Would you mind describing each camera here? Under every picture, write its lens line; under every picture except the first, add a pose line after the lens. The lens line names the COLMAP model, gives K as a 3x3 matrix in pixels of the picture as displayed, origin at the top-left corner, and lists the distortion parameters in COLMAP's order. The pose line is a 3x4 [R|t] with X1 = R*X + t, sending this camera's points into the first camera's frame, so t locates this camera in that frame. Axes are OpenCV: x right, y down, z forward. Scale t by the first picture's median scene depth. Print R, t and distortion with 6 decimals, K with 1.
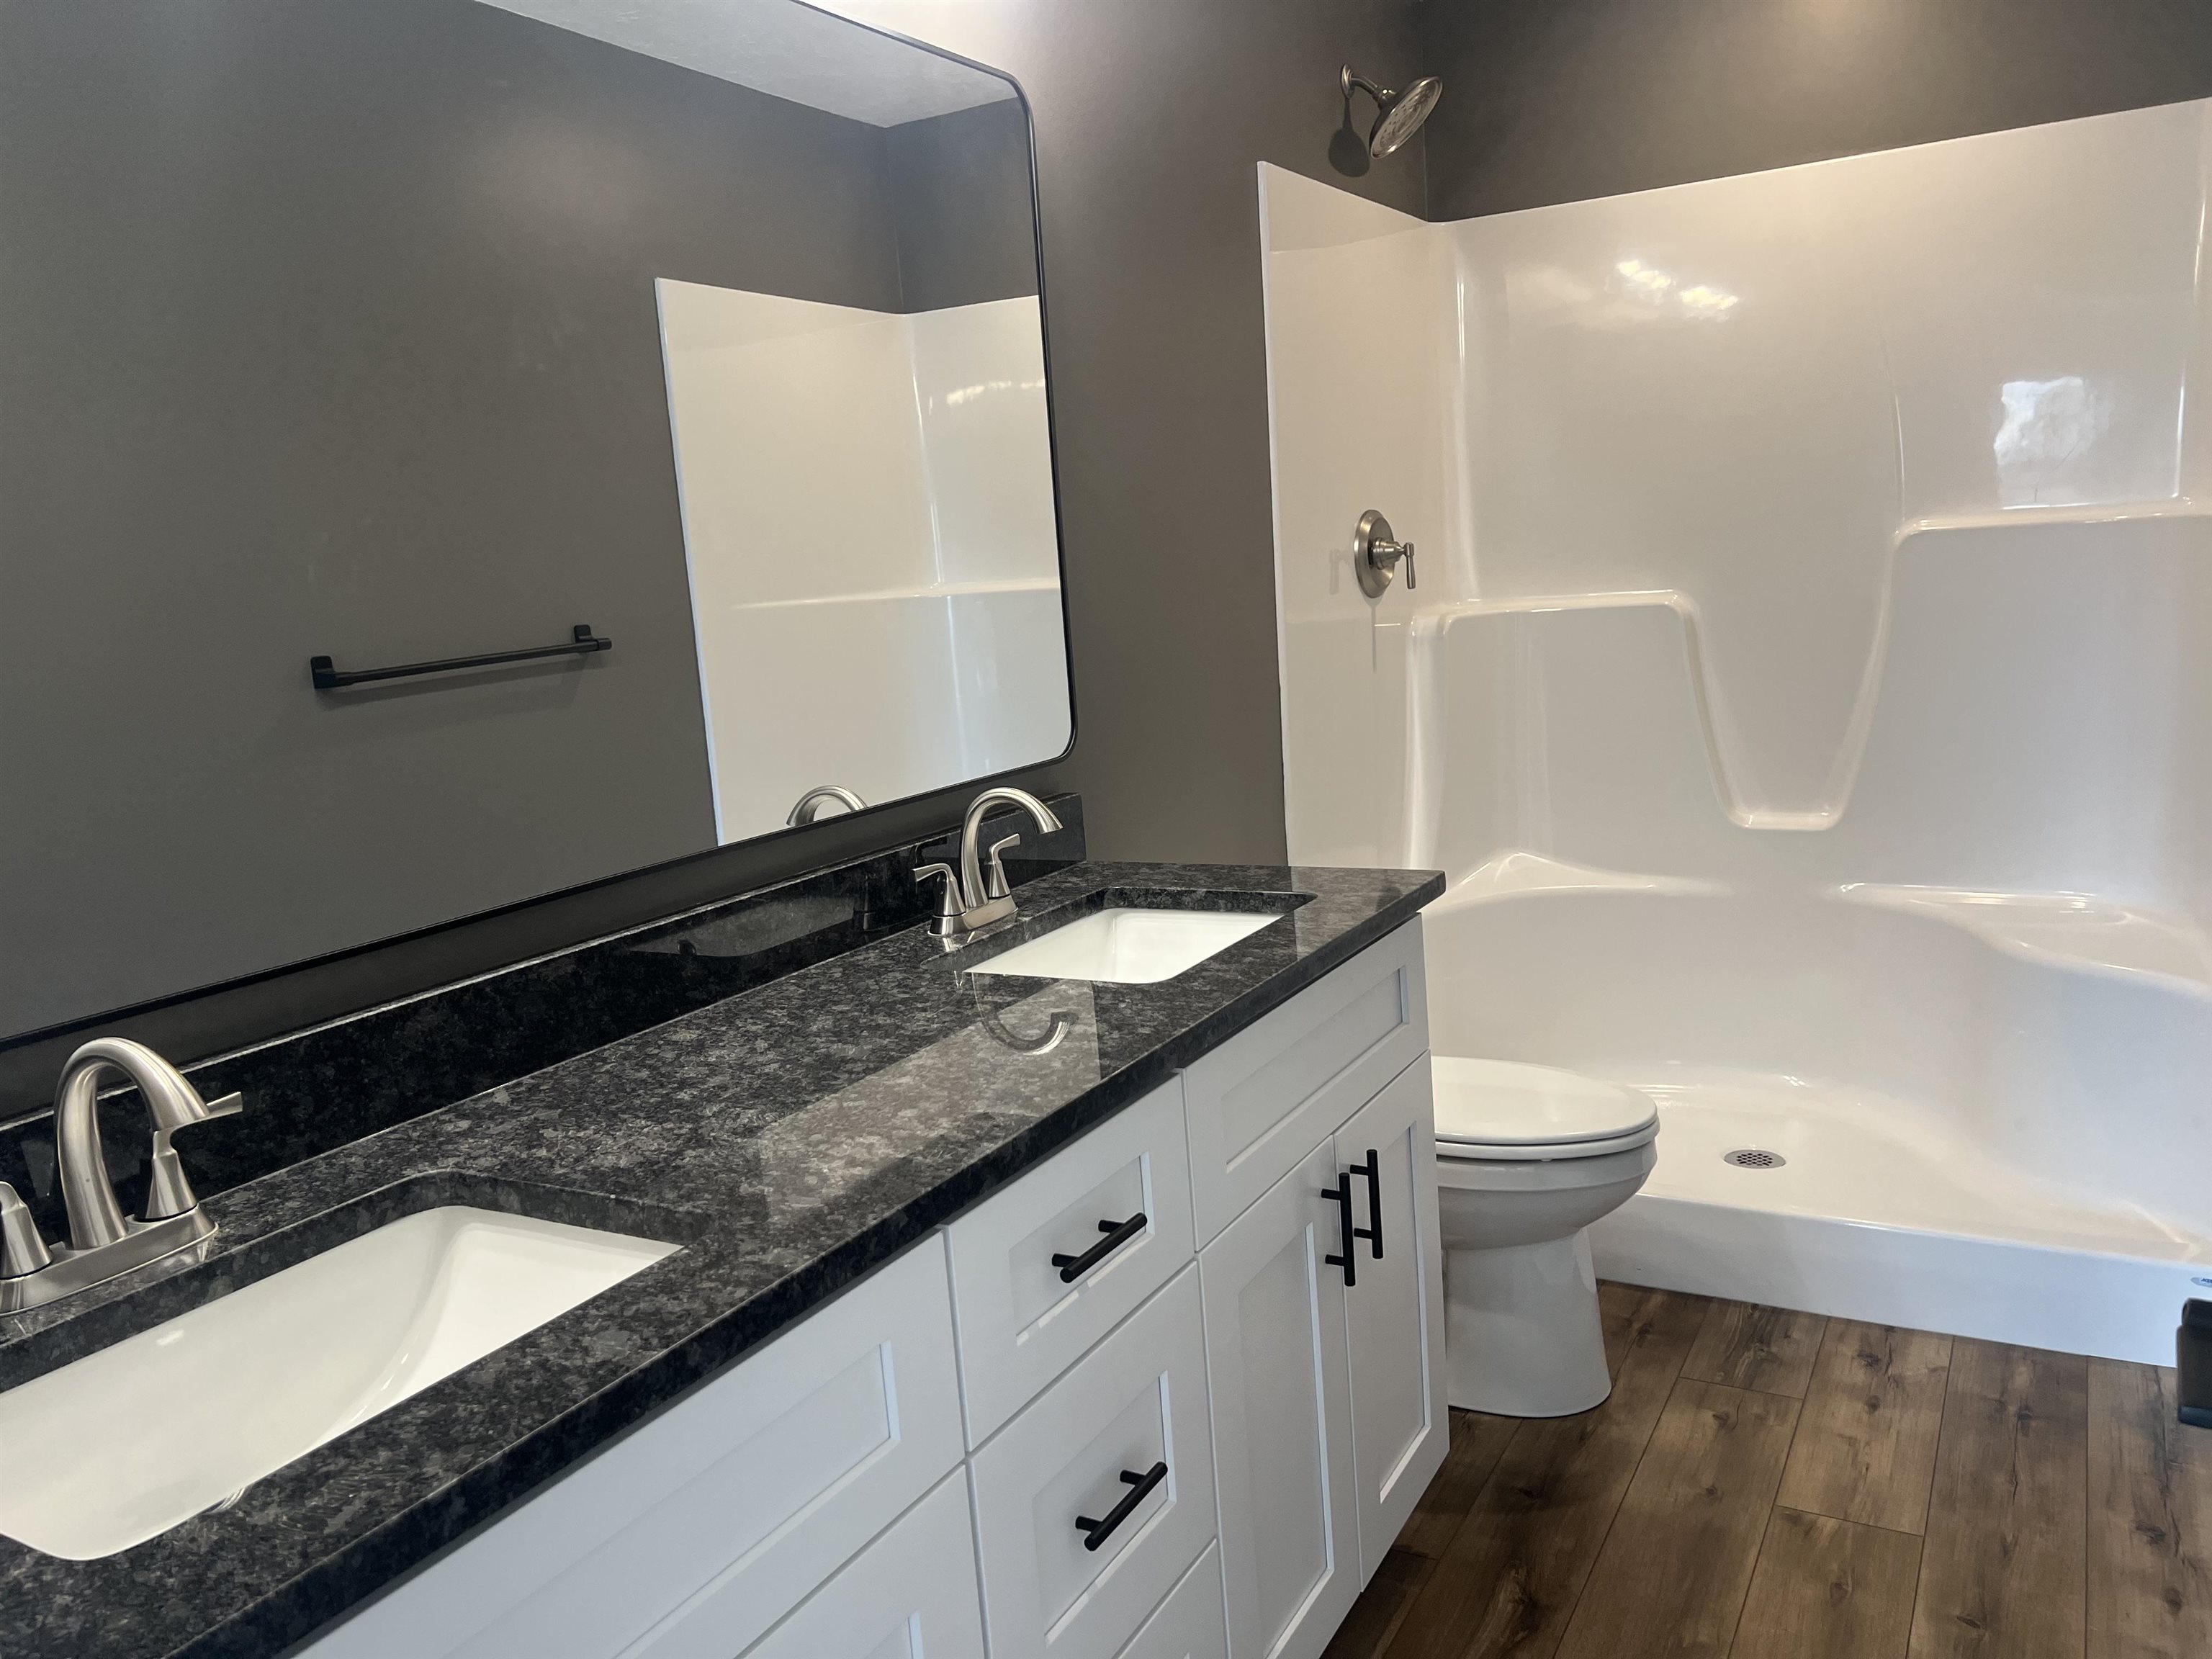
lens RADIAL K [[1663.3, 0, 1108.6], [0, 1663.3, 817.3], [0, 0, 1]] dist [0.055826, -0.063025]
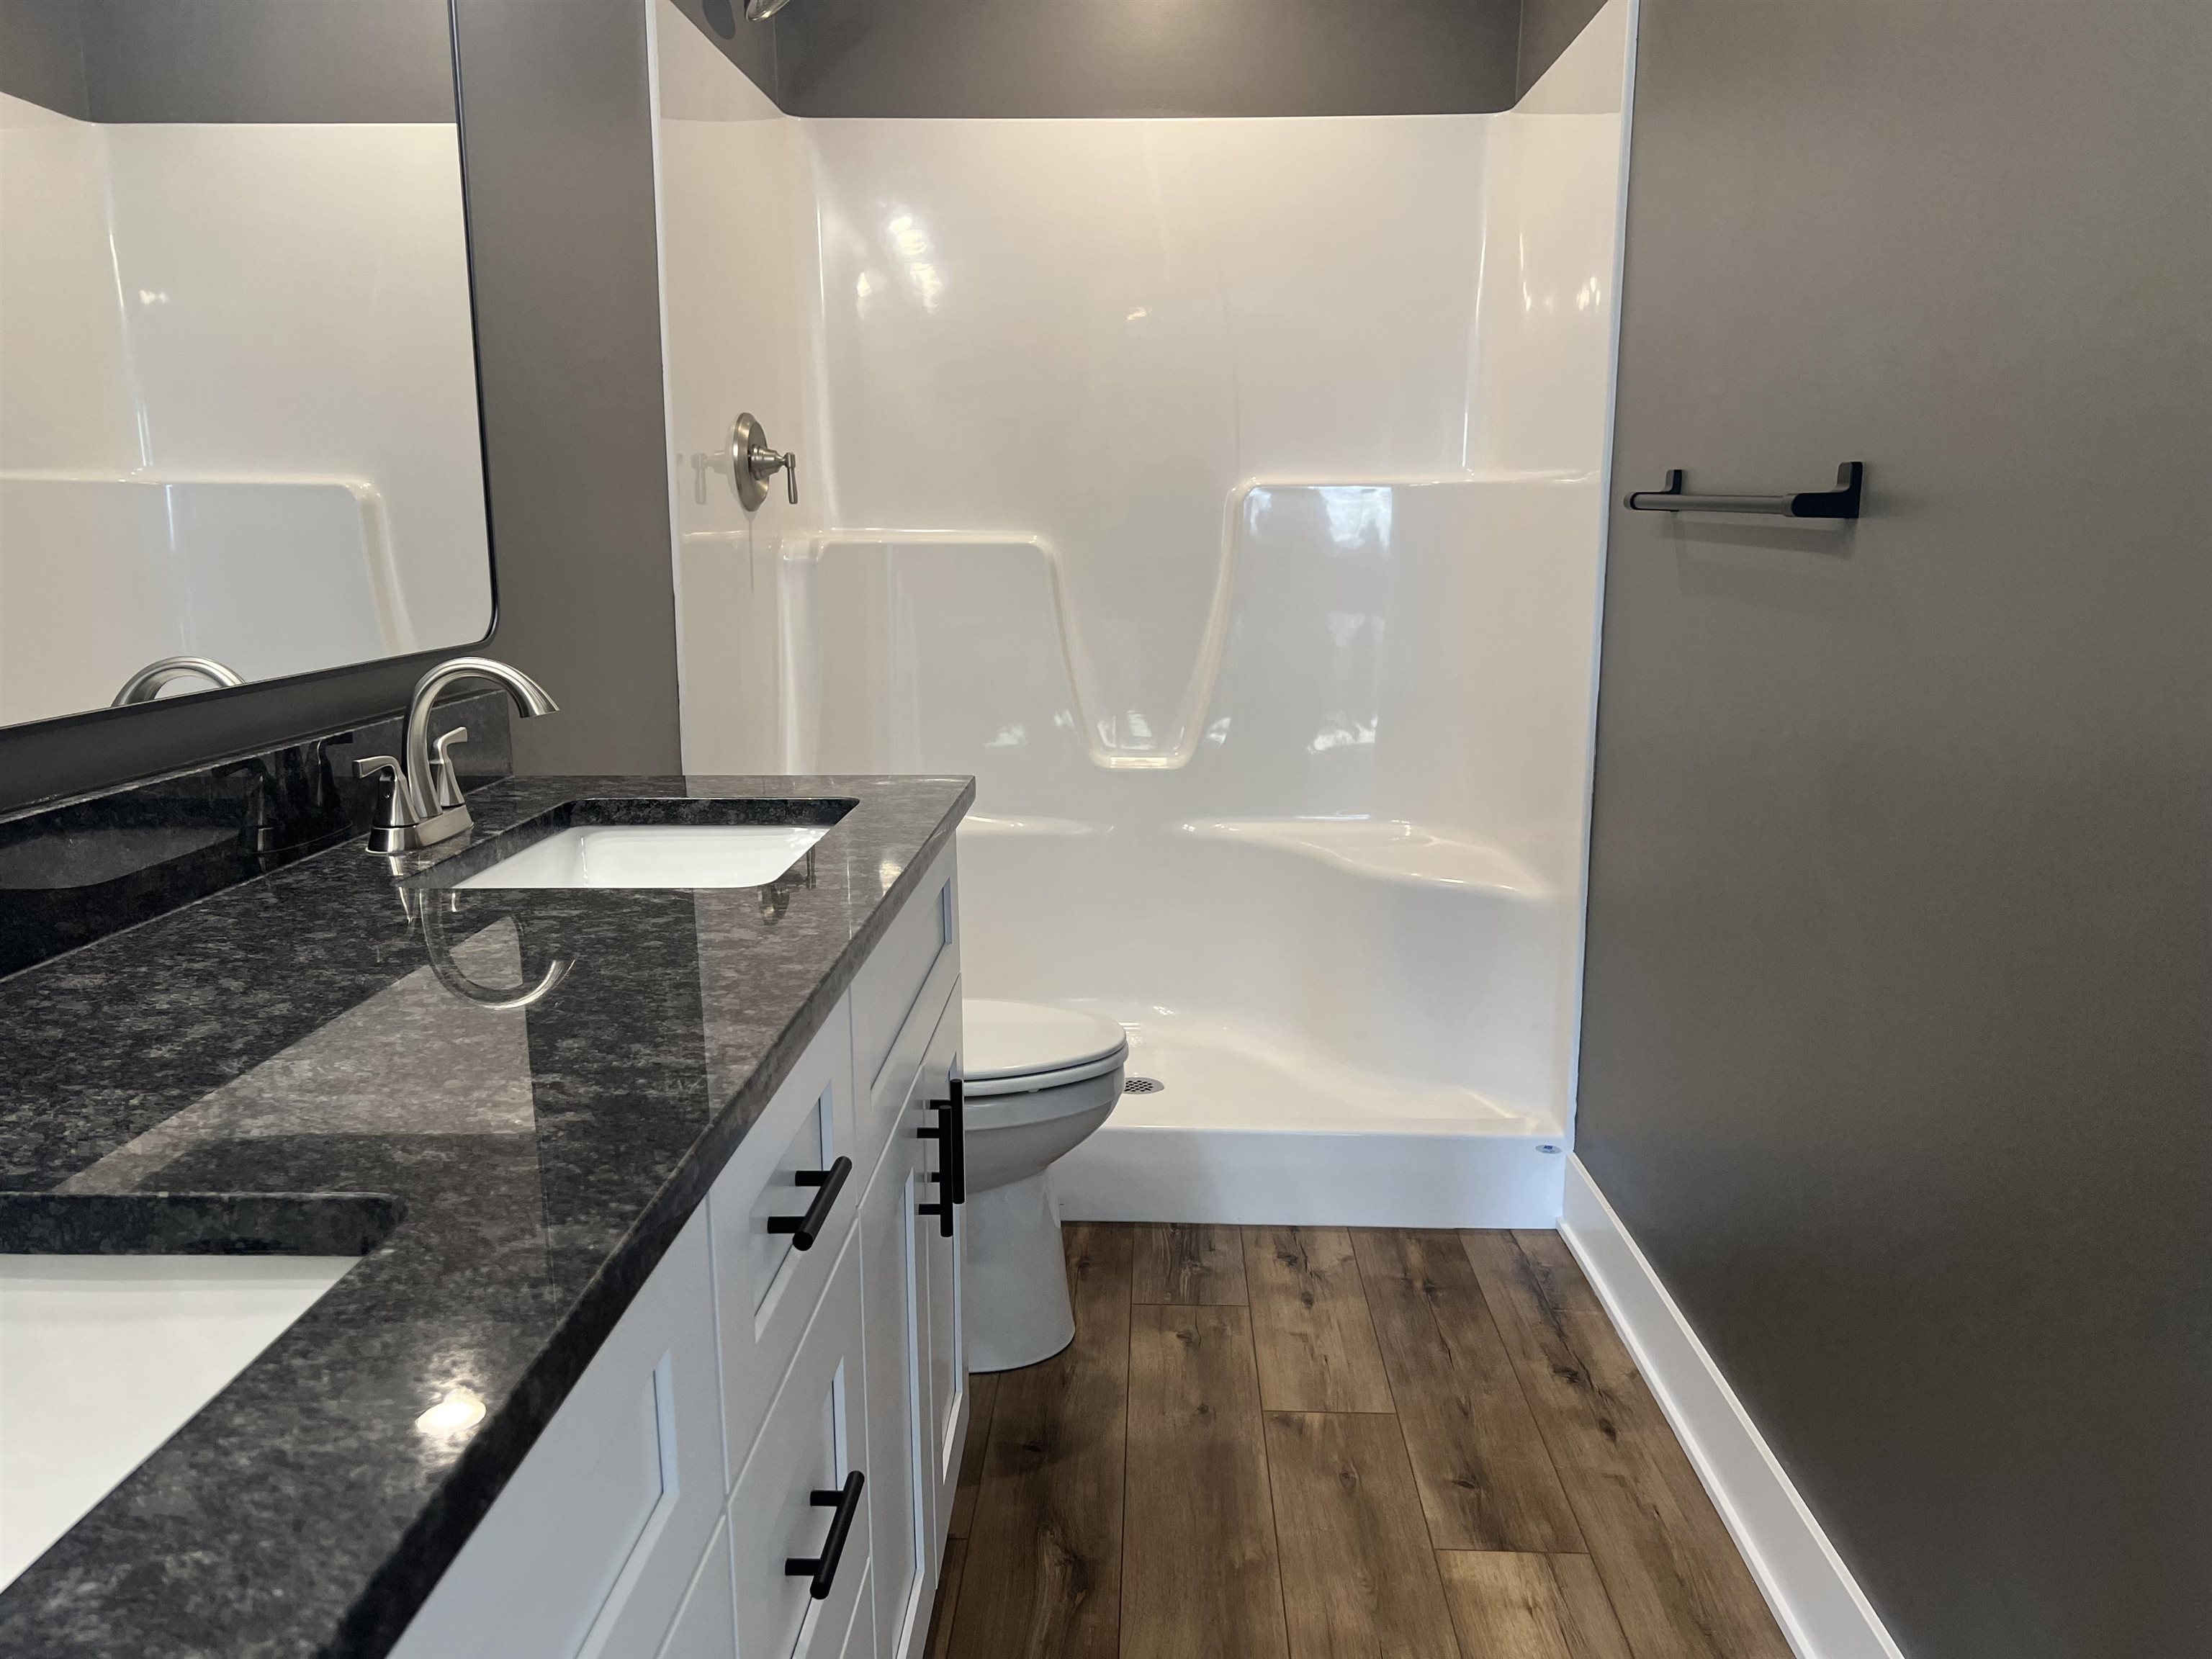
lens RADIAL K [[1663.3, 0, 1104.9], [0, 1663.3, 822.7], [0, 0, 1]] dist [0.055826, -0.063025]
pose [[0.882471, -0.014478, 0.470143, -0.157343], [0.012240, 0.999895, 0.007818, 0.051246], [-0.470207, -0.001145, 0.882556, 0.169932]]
